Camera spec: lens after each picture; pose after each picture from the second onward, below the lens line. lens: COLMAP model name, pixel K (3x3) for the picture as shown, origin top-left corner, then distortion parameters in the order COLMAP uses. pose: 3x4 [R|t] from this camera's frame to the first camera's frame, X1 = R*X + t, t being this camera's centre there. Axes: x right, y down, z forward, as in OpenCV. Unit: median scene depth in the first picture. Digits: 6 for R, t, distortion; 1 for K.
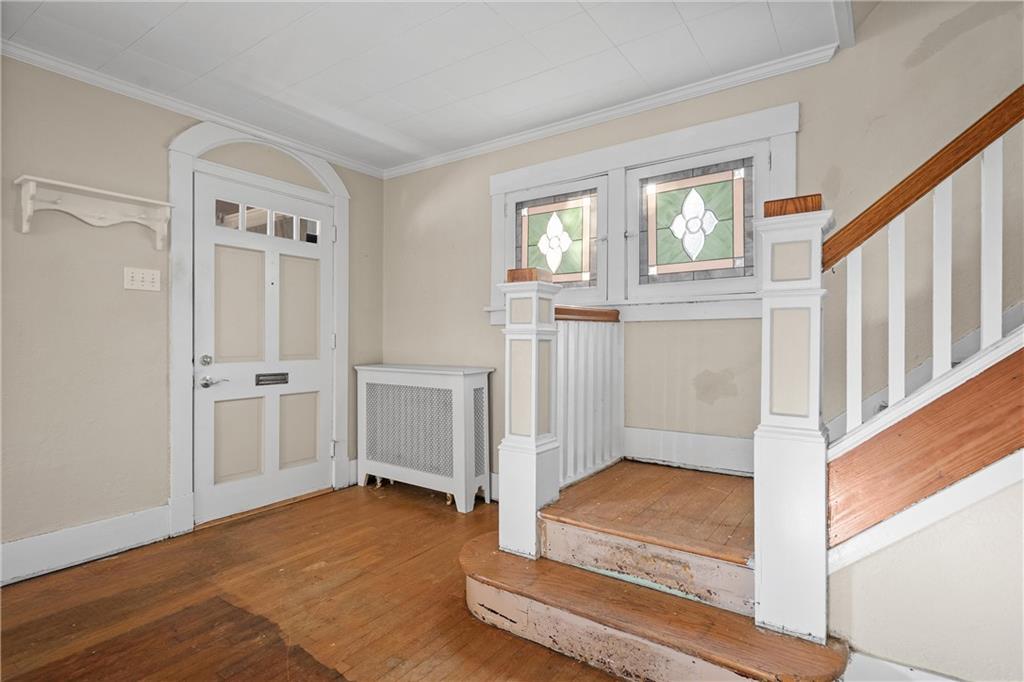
lens RADIAL K [[515.6, 0, 512.7], [0, 515.6, 341.6], [0, 0, 1]] dist [0.004658, 0.000486]
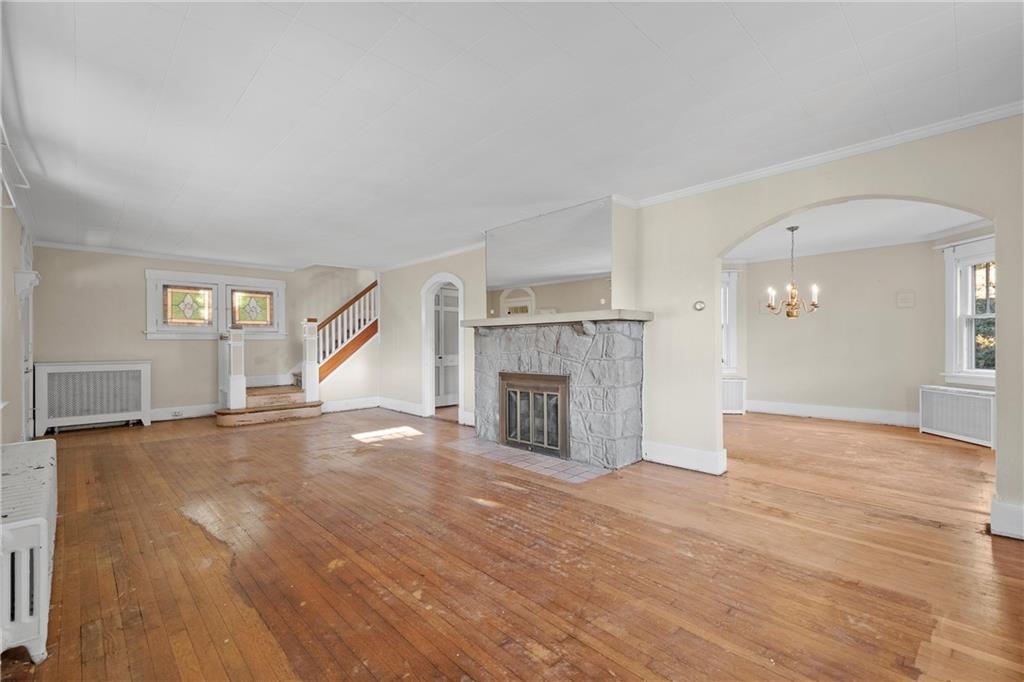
lens RADIAL K [[445.8, 0, 521.5], [0, 445.8, 344.7], [0, 0, 1]] dist [0.014781, -0.004291]
pose [[0.193427, -0.002117, 0.981112, -1.928256], [0.006695, 0.999977, 0.000838, -0.003208], [-0.981092, 0.006407, 0.193436, -1.075588]]
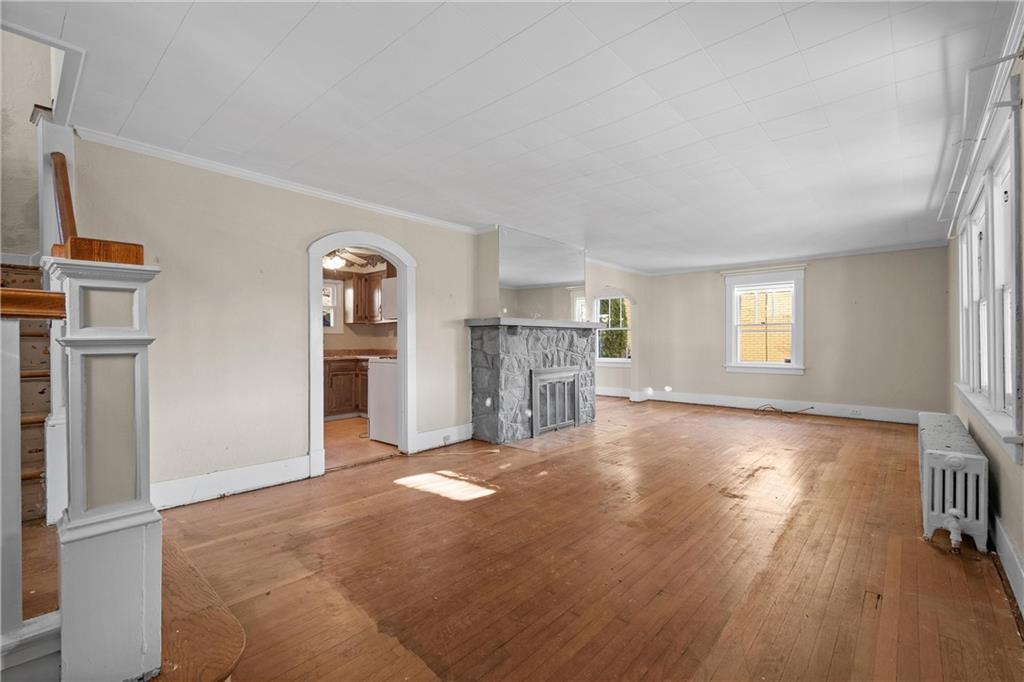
lens RADIAL K [[445.8, 0, 520.7], [0, 445.8, 342.6], [0, 0, 1]] dist [0.014781, -0.004291]
pose [[-0.993233, 0.004837, 0.116036, -0.424736], [0.005165, 0.999983, 0.002522, -0.014265], [-0.116022, 0.003104, -0.993242, 1.164711]]
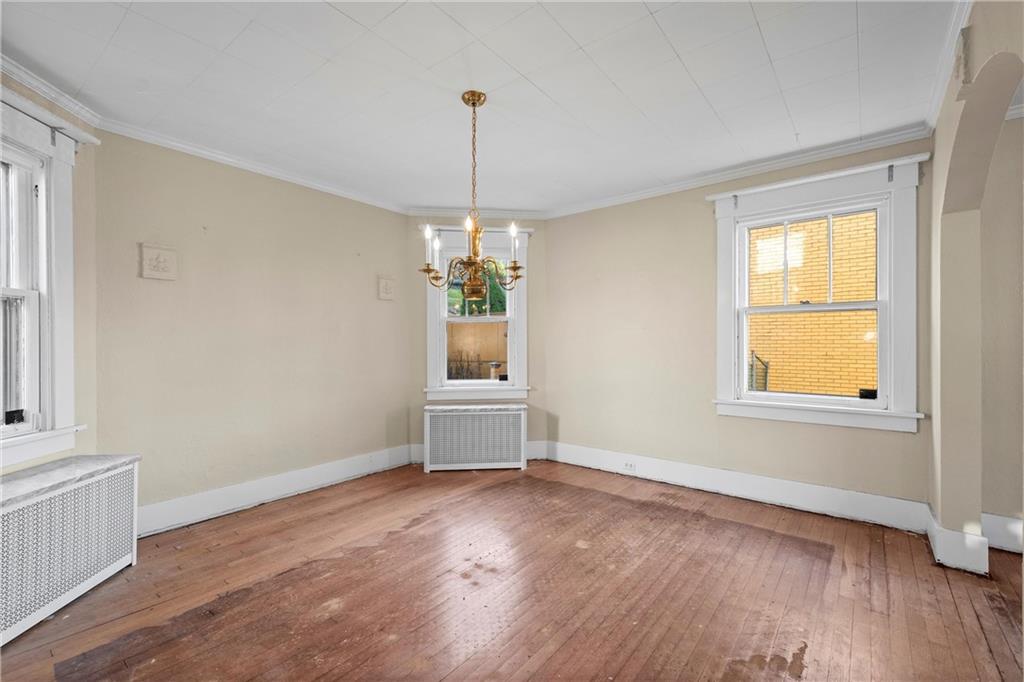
lens RADIAL K [[445.8, 0, 512.0], [0, 445.8, 343.7], [0, 0, 1]] dist [0.014781, -0.004291]
pose [[-0.997630, 0.006479, 0.068506, -0.096006], [0.006480, 0.999979, -0.000212, -0.016301], [-0.068506, 0.000232, -0.997651, -1.002768]]
